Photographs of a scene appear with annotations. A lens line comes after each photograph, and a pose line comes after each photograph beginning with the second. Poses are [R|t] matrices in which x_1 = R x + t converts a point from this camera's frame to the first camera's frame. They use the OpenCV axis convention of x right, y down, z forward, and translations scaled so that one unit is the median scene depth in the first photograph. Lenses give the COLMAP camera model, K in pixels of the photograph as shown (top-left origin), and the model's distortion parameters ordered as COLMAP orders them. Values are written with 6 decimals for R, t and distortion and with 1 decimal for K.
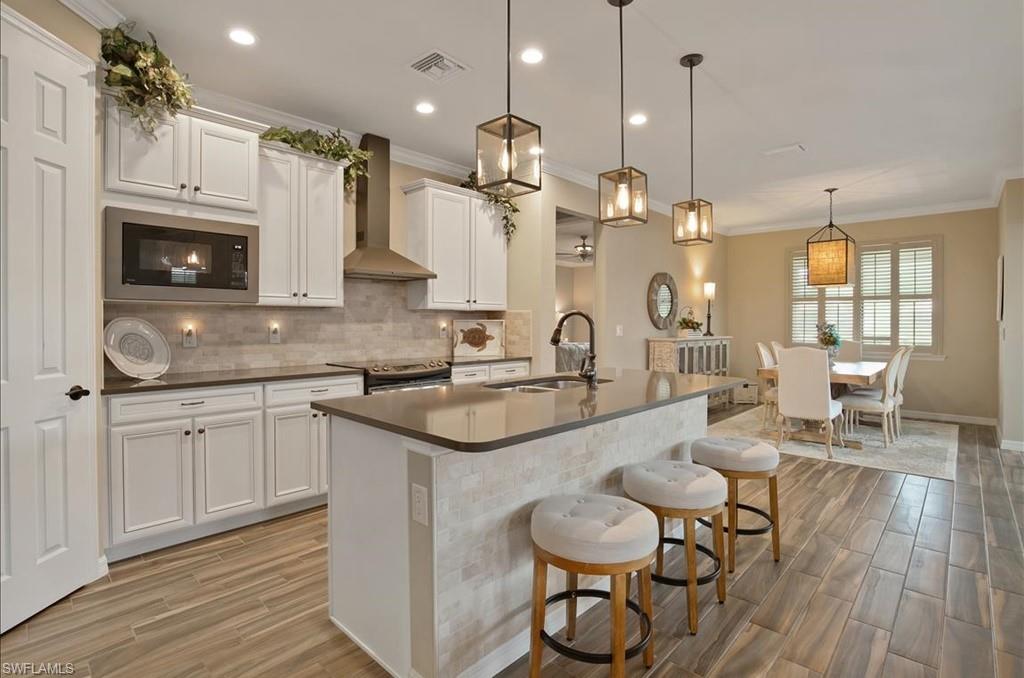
lens RADIAL K [[493.3, 0, 517.5], [0, 493.3, 326.1], [0, 0, 1]] dist [-0.021939, 0.000679]
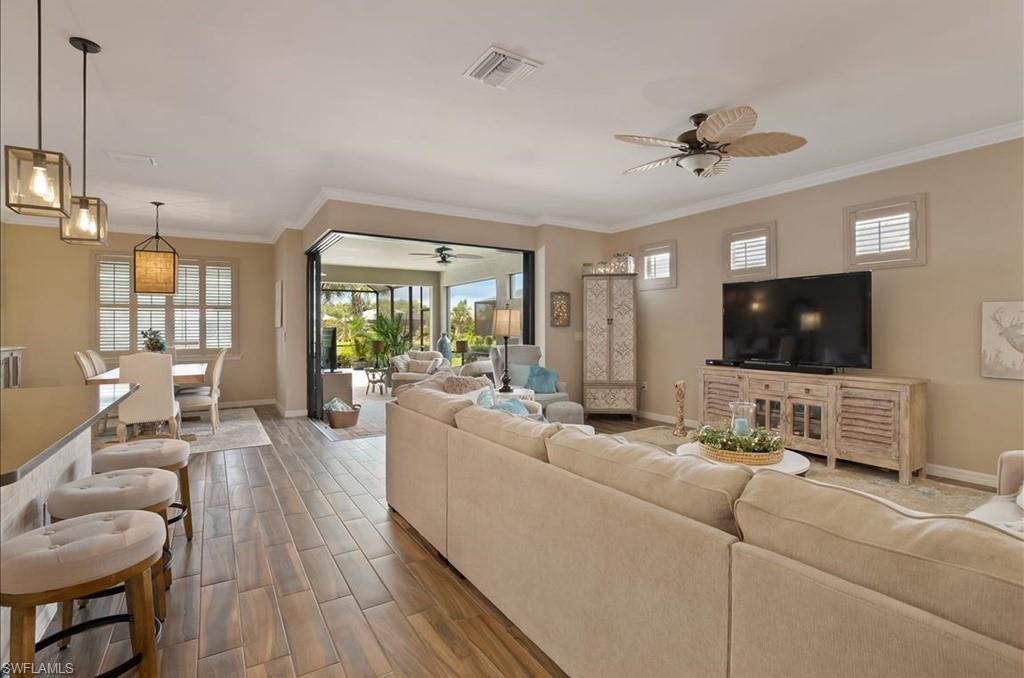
lens RADIAL K [[478.3, 0, 513.3], [0, 478.3, 326.7], [0, 0, 1]] dist [-0.028524, 0.001239]
pose [[0.256194, -0.000653, 0.966625, -0.165000], [0.015340, 0.999877, -0.003391, 0.003487], [-0.966504, 0.015697, 0.256172, -0.001180]]
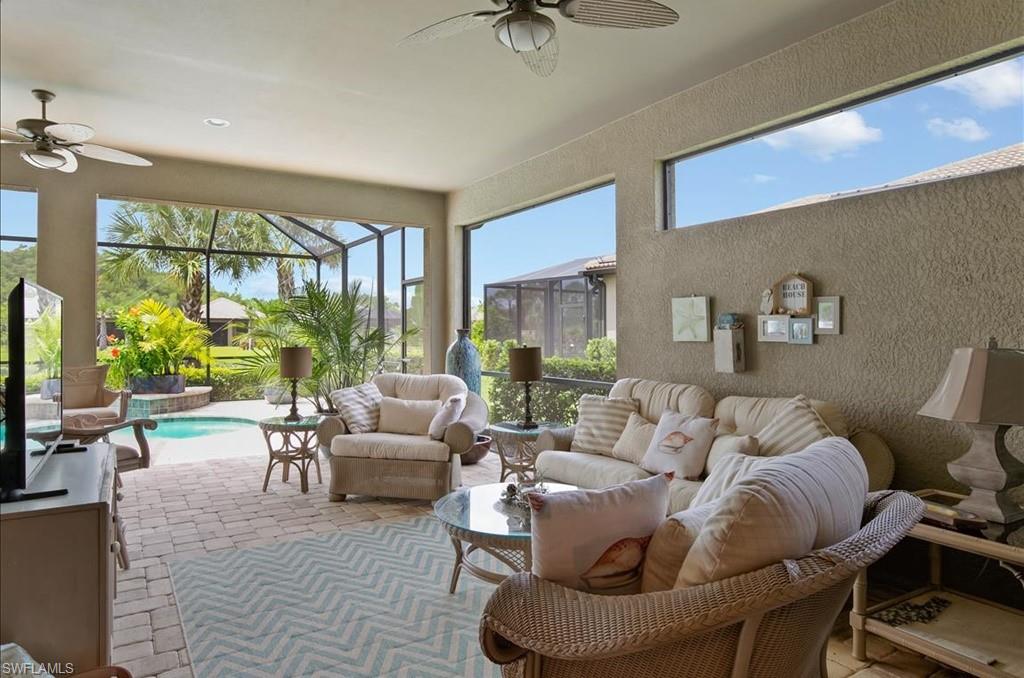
lens RADIAL K [[614.9, 0, 518.3], [0, 614.9, 333.4], [0, 0, 1]] dist [0.000274, 0.000659]
pose [[0.243334, -0.003802, 0.969935, 0.834572], [0.012738, 0.999919, 0.000724, 0.031055], [-0.969859, 0.012179, 0.243363, 0.518115]]
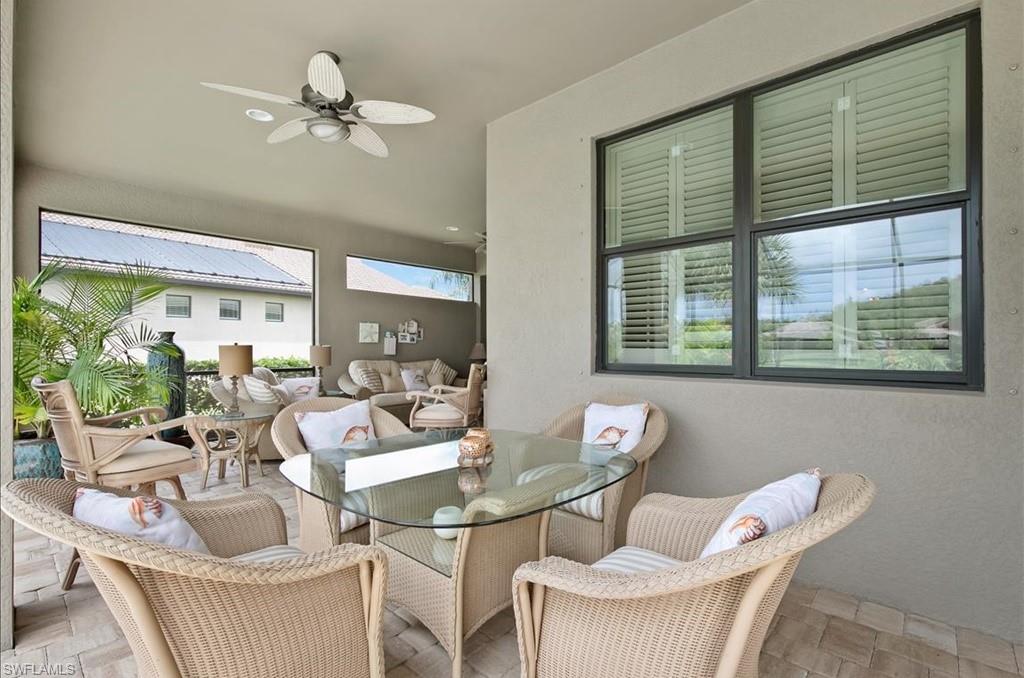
lens RADIAL K [[484.2, 0, 514.7], [0, 484.2, 346.1], [0, 0, 1]] dist [0.000045, 0.000221]
pose [[-0.999704, -0.012867, 0.020669, 1.231387], [-0.012775, 0.999908, 0.004577, 0.045671], [-0.020726, 0.004311, -0.999776, 2.037747]]
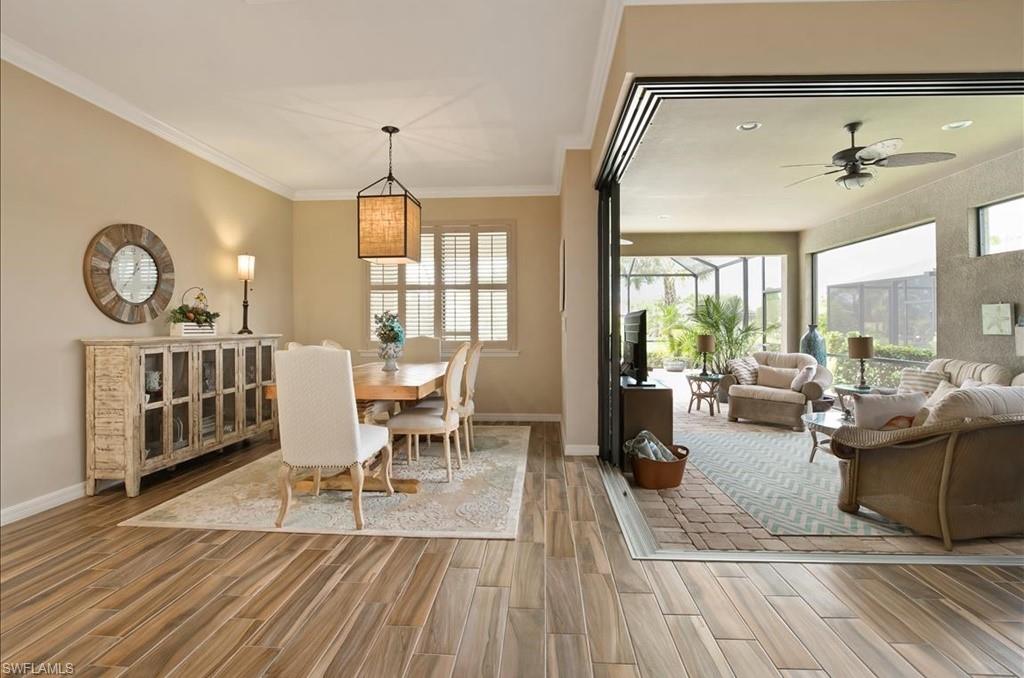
lens RADIAL K [[478.3, 0, 513.3], [0, 478.3, 326.7], [0, 0, 1]] dist [-0.028524, 0.001239]
pose [[0.774718, -0.006148, 0.632277, 0.383811], [0.010592, 0.999939, -0.003255, 0.023005], [-0.632218, 0.009219, 0.774736, 0.386492]]
